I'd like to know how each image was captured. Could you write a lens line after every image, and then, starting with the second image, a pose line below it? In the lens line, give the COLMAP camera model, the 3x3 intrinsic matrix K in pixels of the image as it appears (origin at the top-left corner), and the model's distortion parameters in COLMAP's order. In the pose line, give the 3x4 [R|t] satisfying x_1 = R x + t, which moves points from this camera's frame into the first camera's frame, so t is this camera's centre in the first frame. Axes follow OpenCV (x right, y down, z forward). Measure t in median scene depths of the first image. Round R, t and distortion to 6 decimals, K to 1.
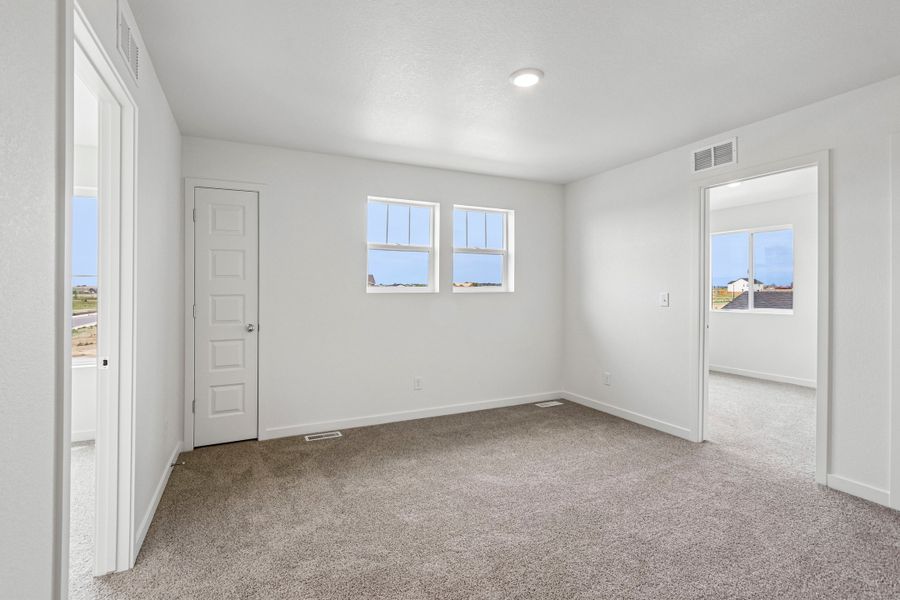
lens RADIAL K [[420.9, 0, 441.6], [0, 420.9, 290.4], [0, 0, 1]] dist [-0.010256, -0.000050]
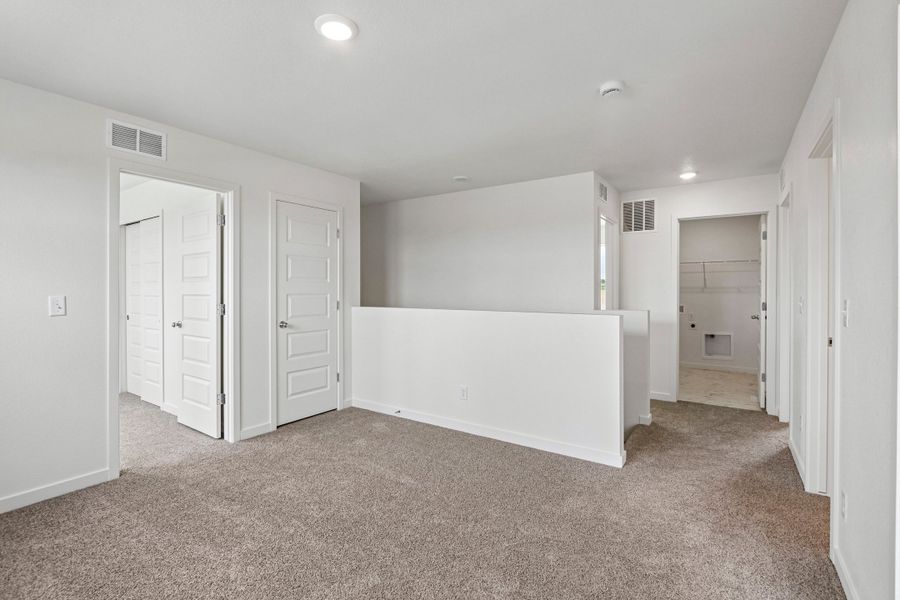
lens RADIAL K [[420.9, 0, 441.6], [0, 420.9, 290.4], [0, 0, 1]] dist [-0.010256, -0.000050]
pose [[-0.499211, -0.001749, 0.866479, -0.417712], [0.001944, 0.999993, 0.003138, -0.005443], [-0.866478, 0.003251, -0.499204, 0.855995]]
